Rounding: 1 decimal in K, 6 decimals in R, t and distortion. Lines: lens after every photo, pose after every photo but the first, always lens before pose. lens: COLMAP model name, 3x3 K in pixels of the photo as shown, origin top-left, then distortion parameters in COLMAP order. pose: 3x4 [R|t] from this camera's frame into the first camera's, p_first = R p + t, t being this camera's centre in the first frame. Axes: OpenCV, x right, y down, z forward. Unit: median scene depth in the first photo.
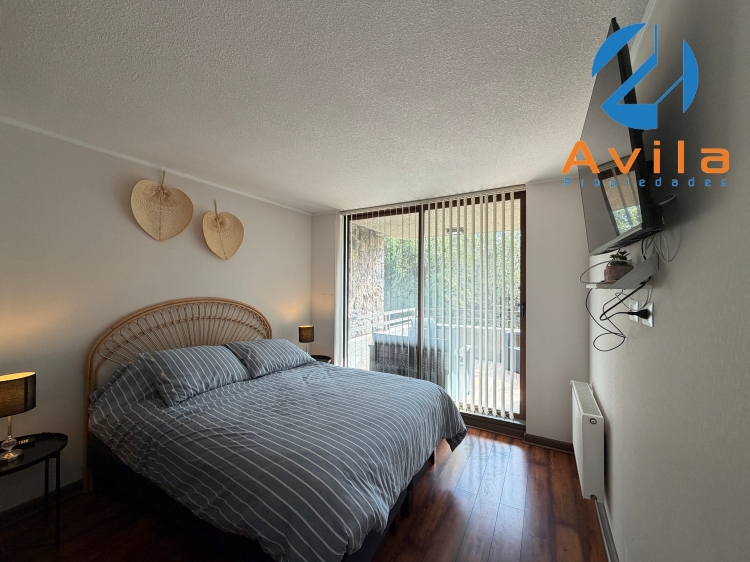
lens RADIAL K [[297.6, 0, 373.3], [0, 297.6, 282.3], [0, 0, 1]] dist [0.000803, -0.000371]
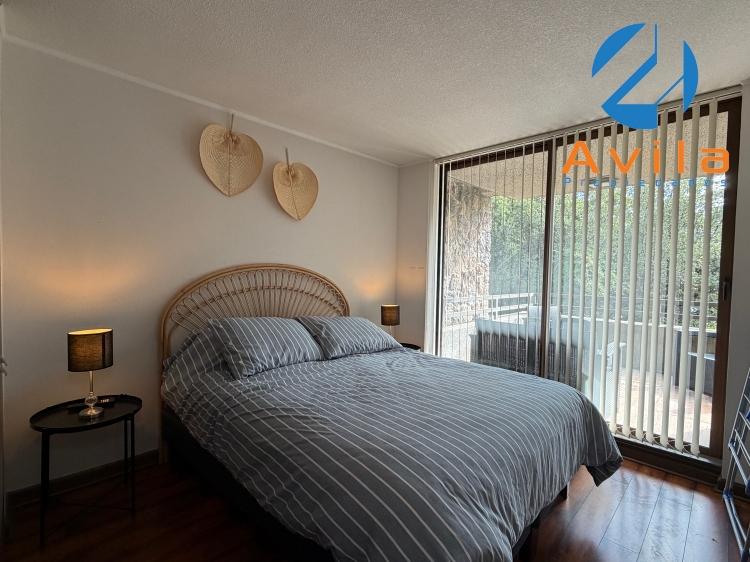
lens RADIAL K [[364.7, 0, 375.0], [0, 364.7, 281.0], [0, 0, 1]] dist [0.000090, -0.000208]
pose [[0.966474, 0.022221, -0.255801, -0.027838], [-0.011142, 0.998939, 0.044682, 0.067739], [0.256523, -0.040334, 0.965696, 0.078491]]
